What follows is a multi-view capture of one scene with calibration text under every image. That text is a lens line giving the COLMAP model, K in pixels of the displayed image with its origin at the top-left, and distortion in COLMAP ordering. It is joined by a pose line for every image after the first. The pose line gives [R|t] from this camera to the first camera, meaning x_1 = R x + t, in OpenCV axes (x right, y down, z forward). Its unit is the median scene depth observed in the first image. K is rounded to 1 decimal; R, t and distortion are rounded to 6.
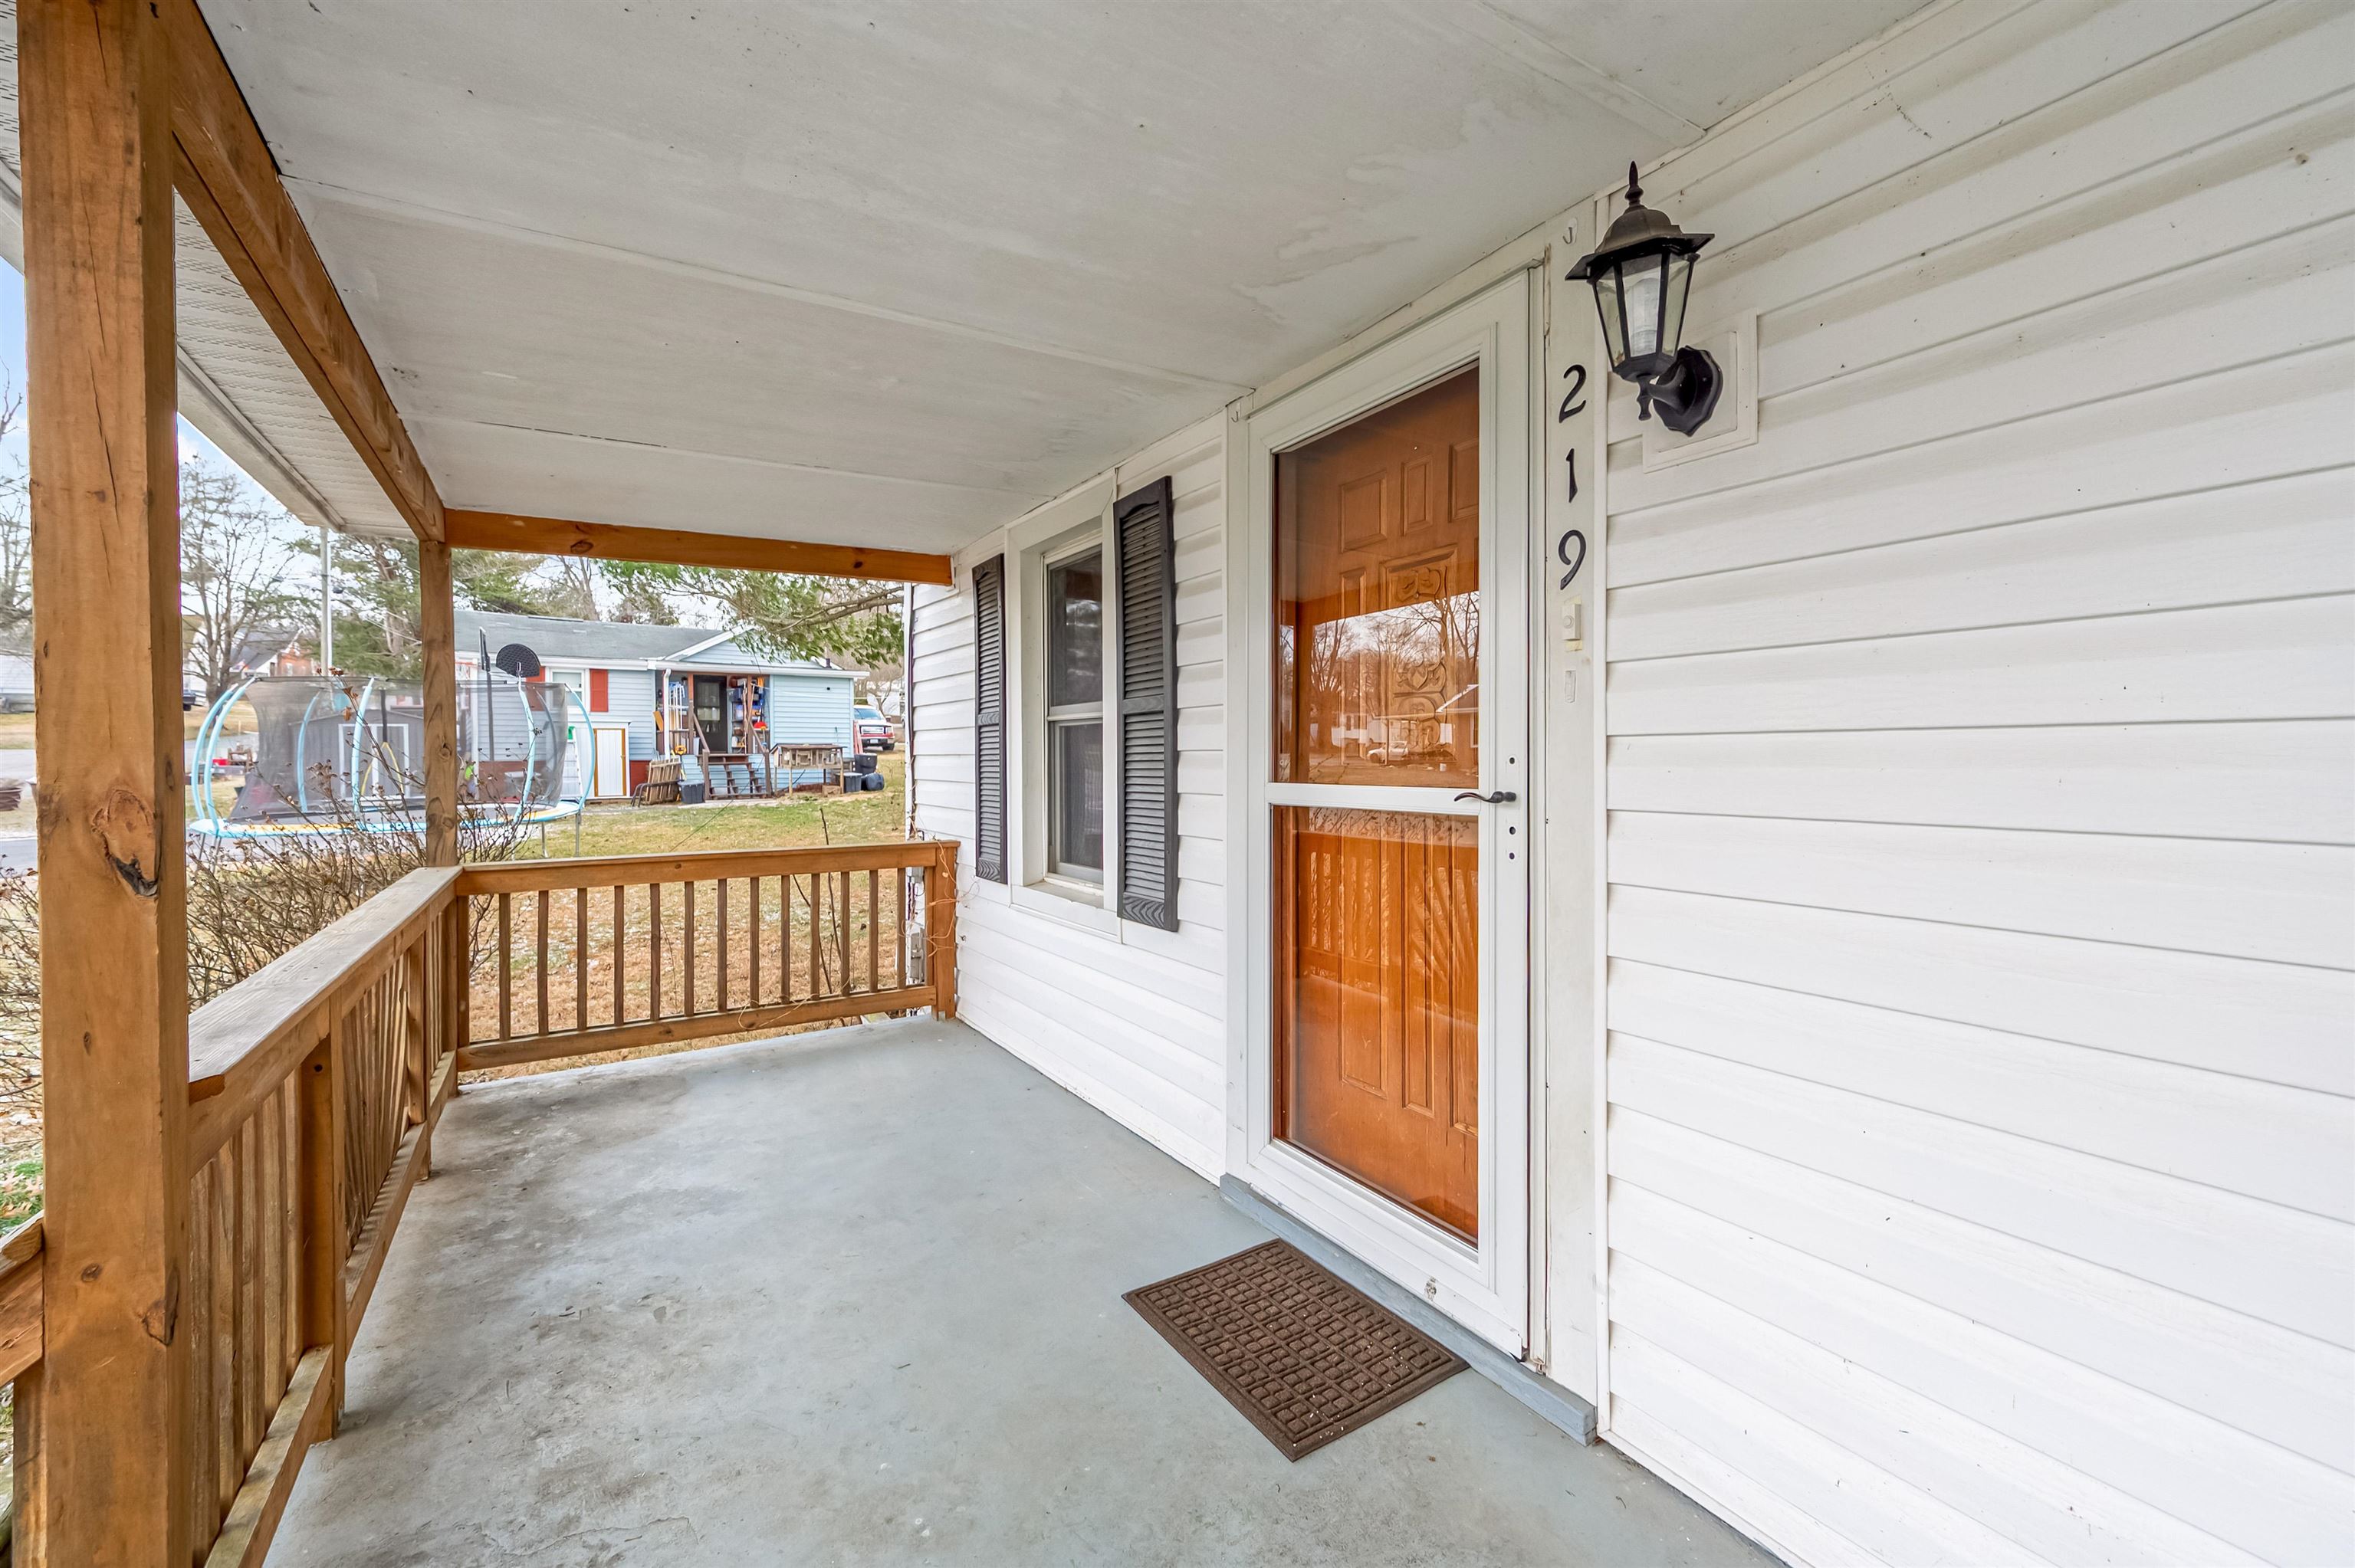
lens RADIAL K [[954.5, 0, 1158.0], [0, 954.5, 769.1], [0, 0, 1]] dist [-0.004057, 0.001953]
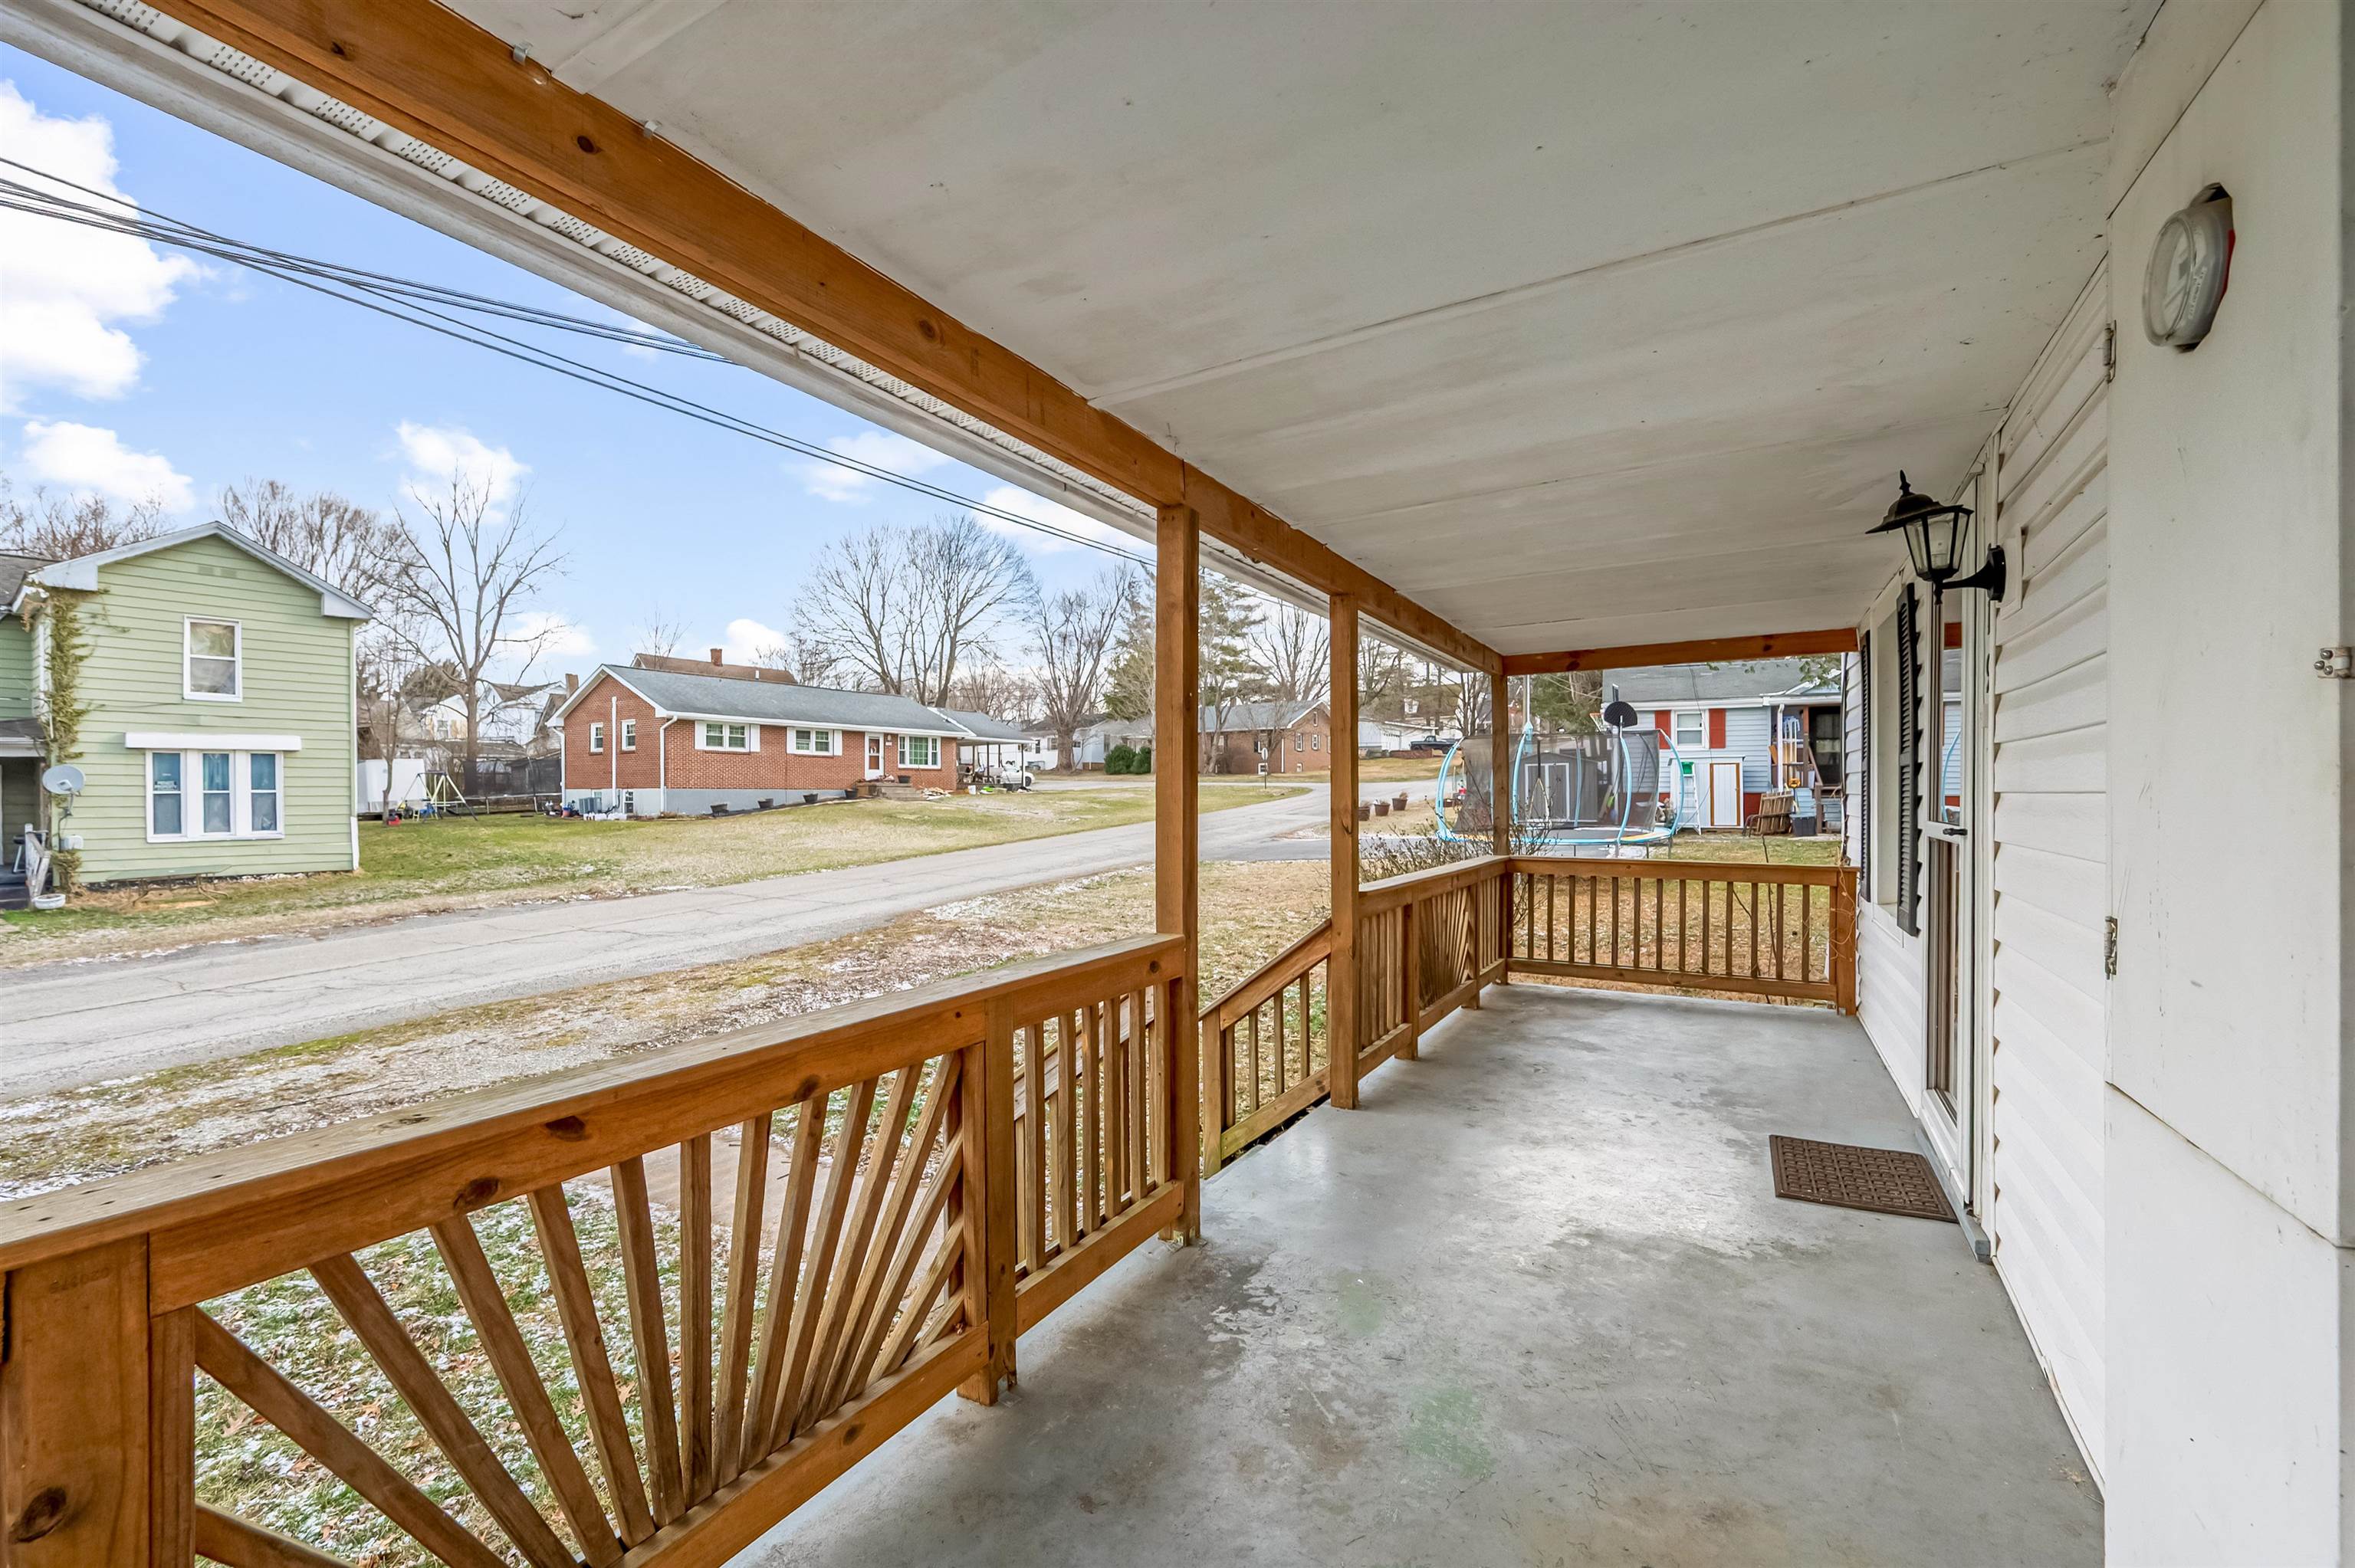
lens RADIAL K [[954.5, 0, 1182.0], [0, 954.5, 788.4], [0, 0, 1]] dist [-0.004057, 0.001953]
pose [[0.477636, 0.002127, -0.878555, 0.449397], [-0.012757, 0.999908, -0.004515, -0.006474], [0.878465, 0.013364, 0.477619, -0.321221]]
